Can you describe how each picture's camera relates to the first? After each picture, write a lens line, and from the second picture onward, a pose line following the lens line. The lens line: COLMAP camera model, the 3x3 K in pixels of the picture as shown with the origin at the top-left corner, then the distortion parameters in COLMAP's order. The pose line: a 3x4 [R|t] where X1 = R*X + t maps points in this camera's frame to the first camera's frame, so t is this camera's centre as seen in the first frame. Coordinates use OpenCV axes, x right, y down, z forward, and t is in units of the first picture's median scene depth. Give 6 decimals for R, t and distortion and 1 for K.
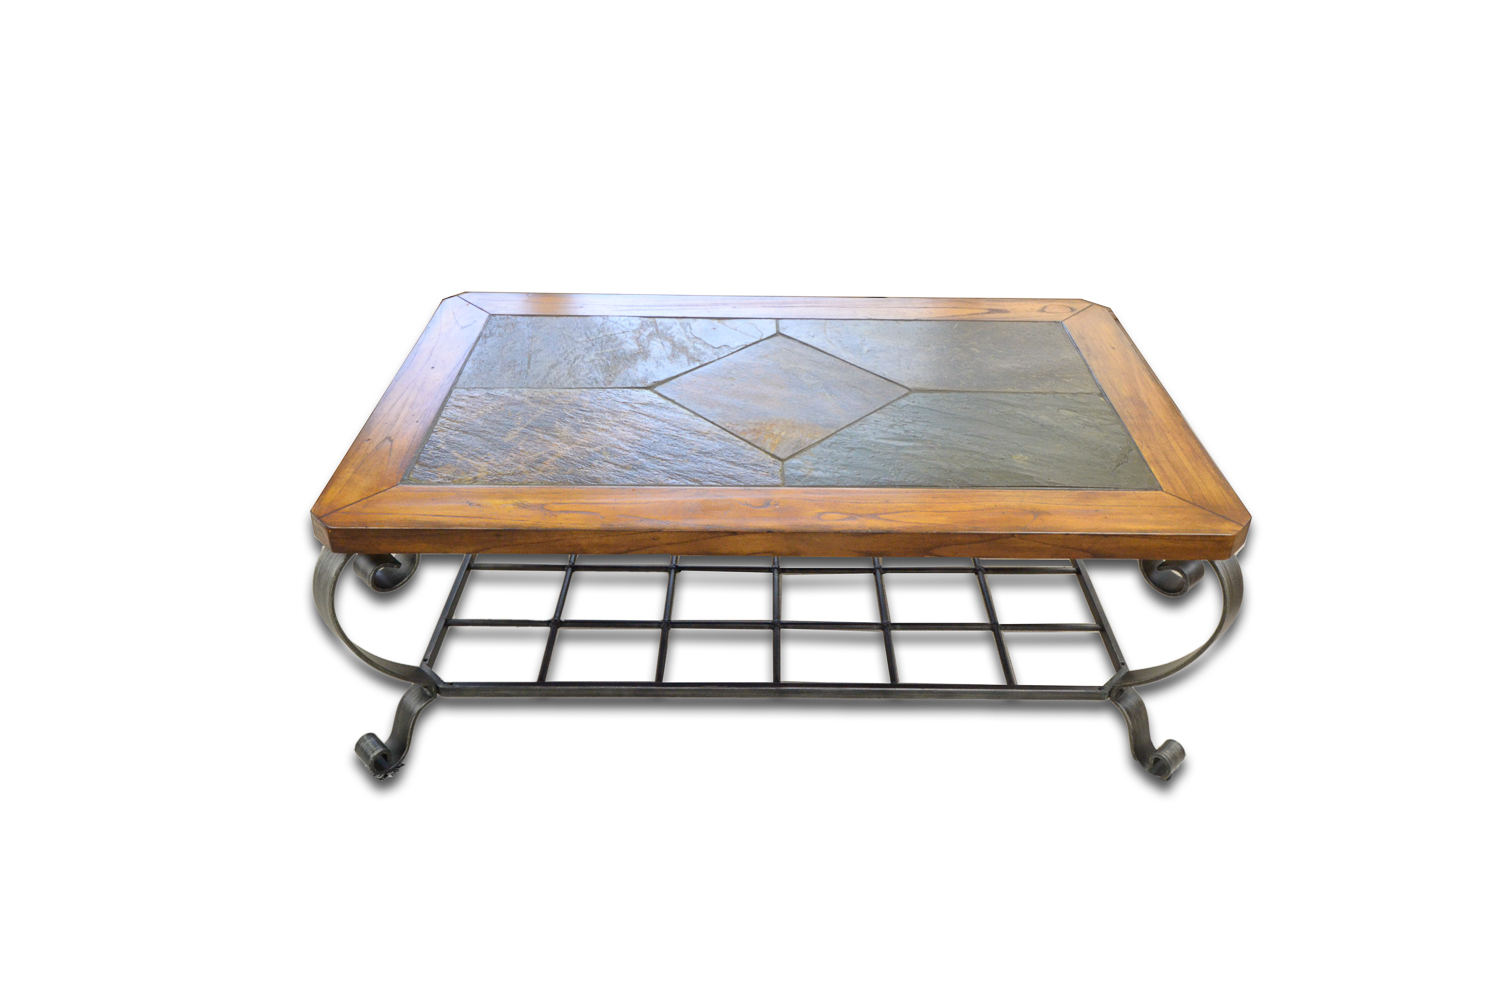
lens RADIAL K [[976.5, 0, 770.1], [0, 976.5, 499.4], [0, 0, 1]] dist [0.021197, 0.000443]
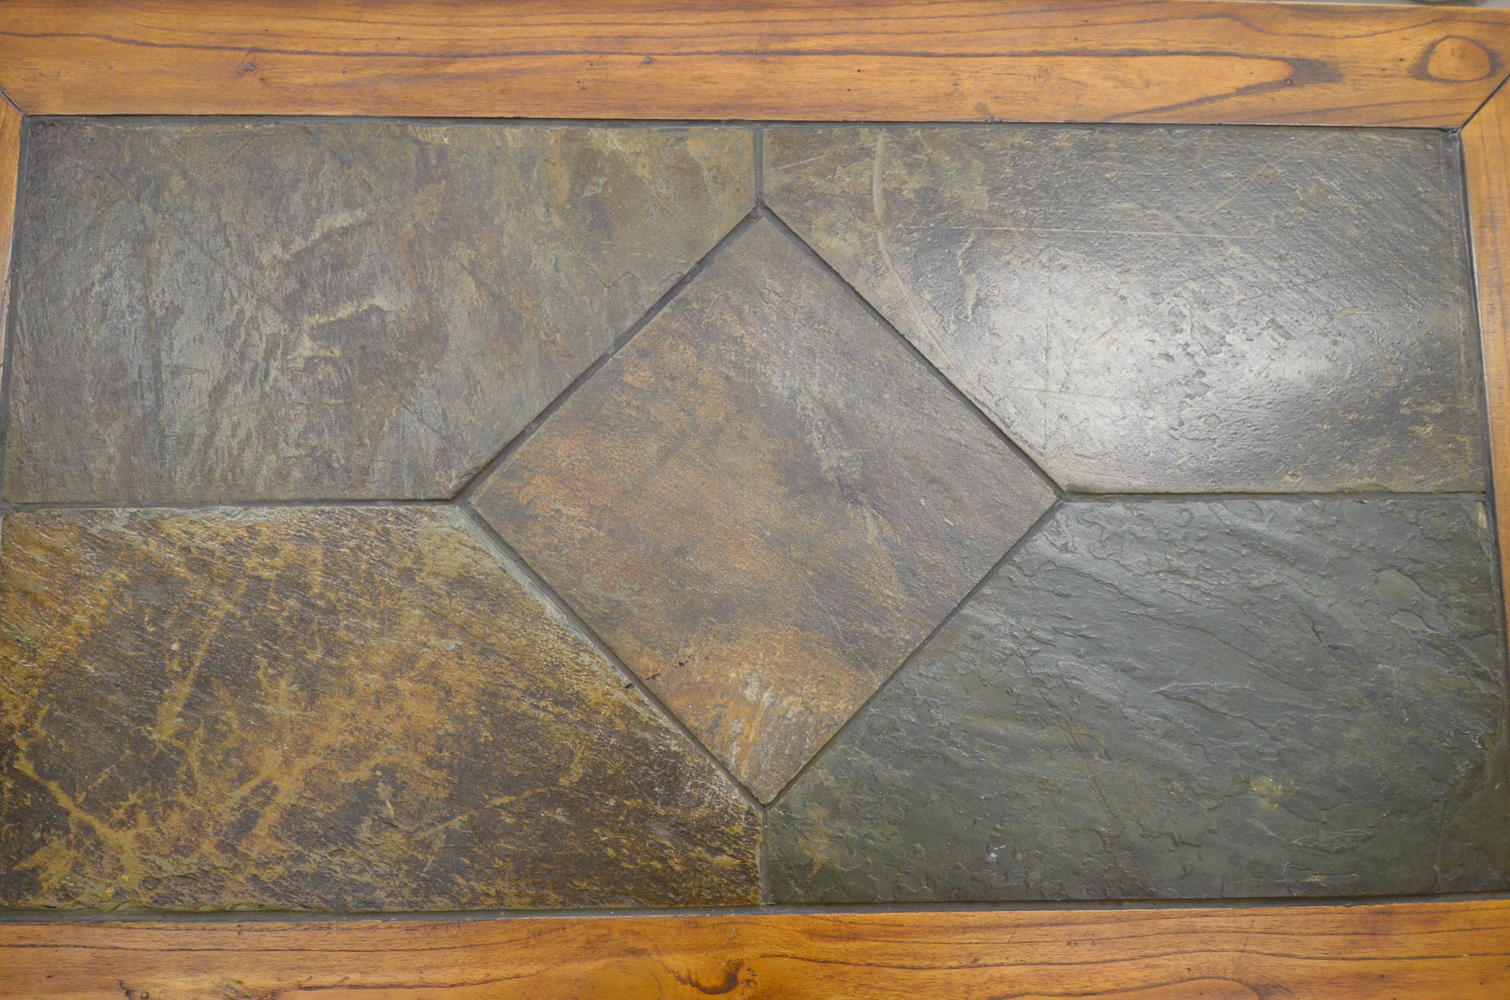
lens RADIAL K [[879.9, 0, 751.4], [0, 879.9, 506.3], [0, 0, 1]] dist [0.018869, -0.025948]
pose [[0.999936, 0.003796, 0.010624, 0.001289], [-0.010564, 0.645725, 0.763497, -0.450142], [-0.003962, -0.763561, 0.645724, 0.821237]]
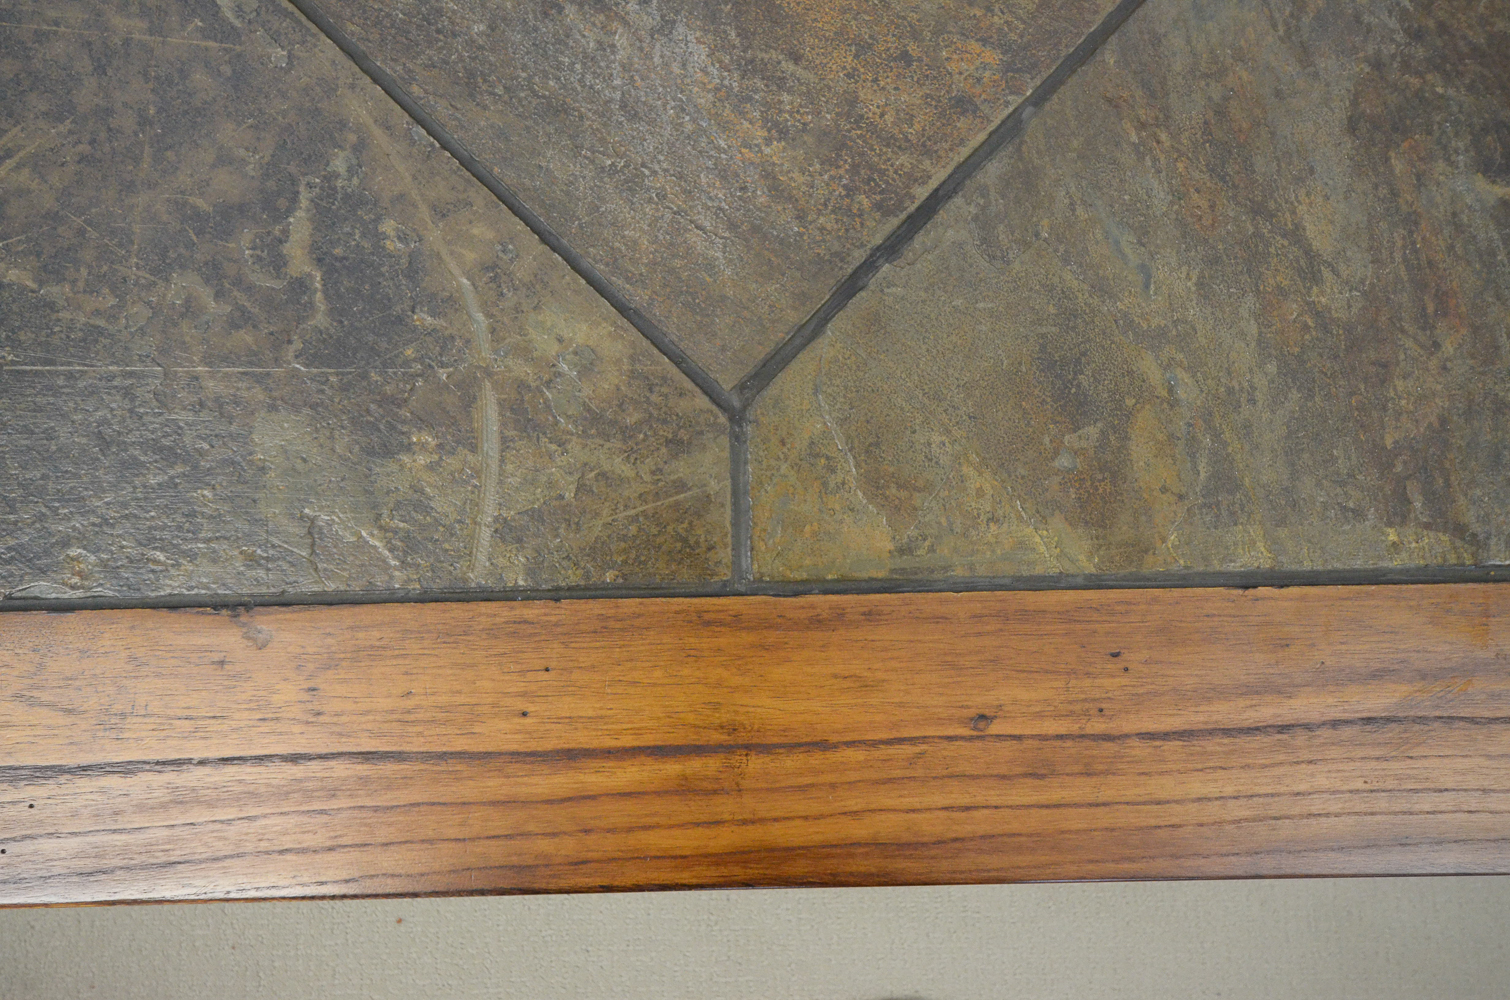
lens RADIAL K [[1478.6, 0, 755.0], [0, 1478.6, 500.0], [0, 0, 1]] dist [0.028144, -0.004115]
pose [[-0.999262, 0.006529, -0.037845, 0.018935], [-0.036552, -0.464064, 0.885047, -0.536645], [-0.011784, 0.885778, 0.463960, 1.077033]]
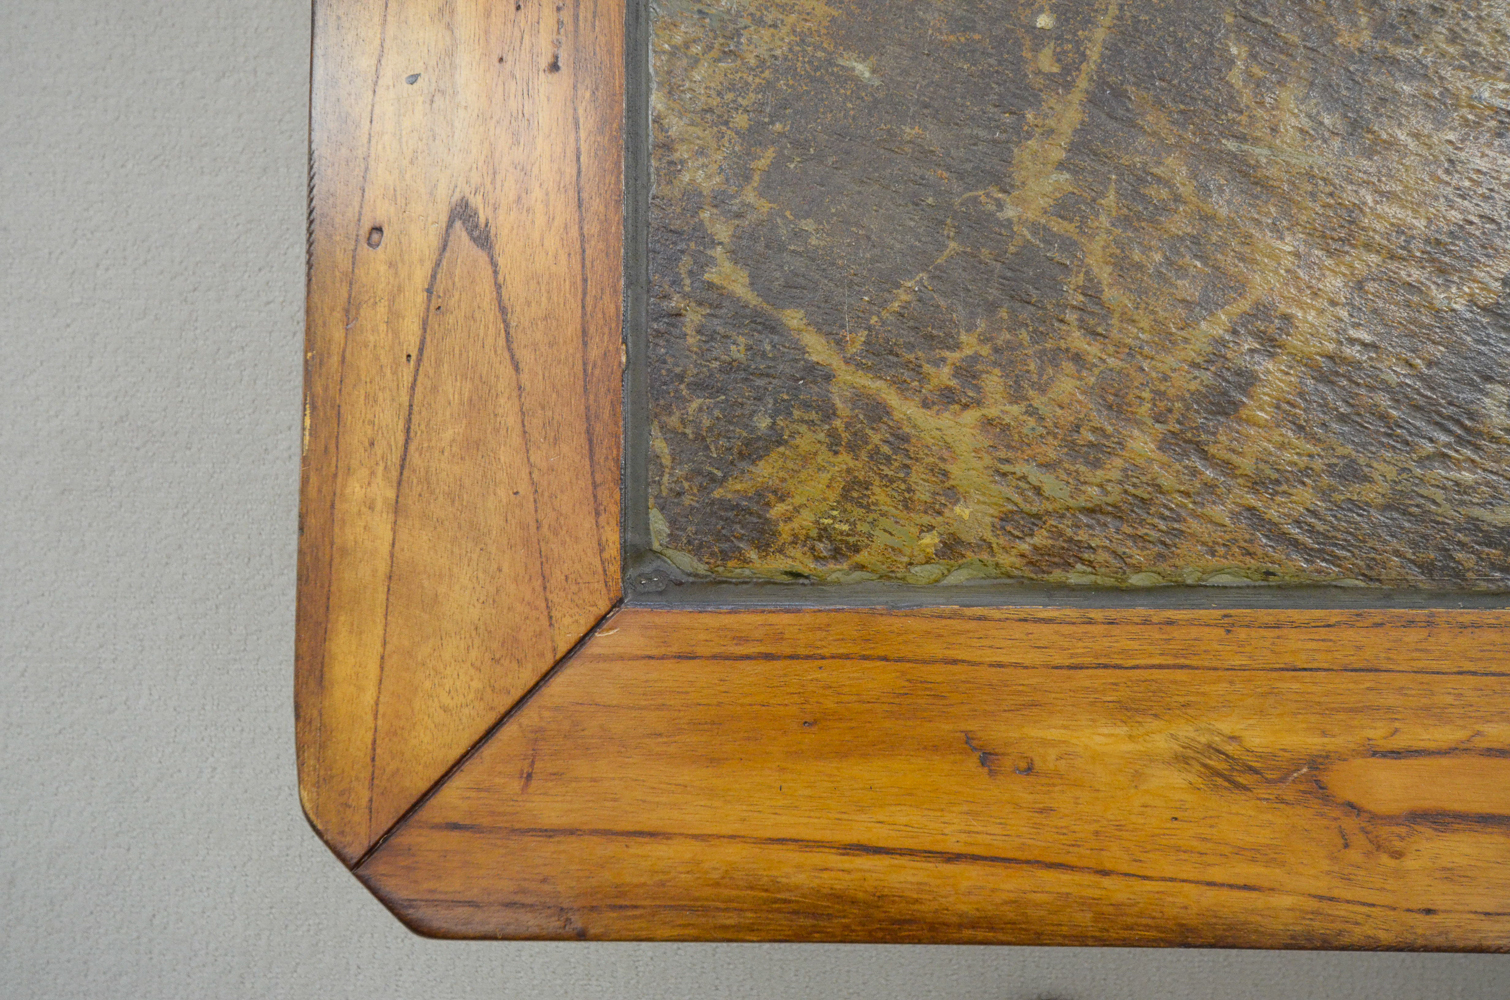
lens RADIAL K [[1478.6, 0, 755.0], [0, 1478.6, 500.0], [0, 0, 1]] dist [0.028144, -0.004115]
pose [[0.998585, 0.004884, -0.052954, -0.310966], [0.037424, 0.642919, 0.765020, -0.266454], [0.037781, -0.765919, 0.641826, 0.754518]]
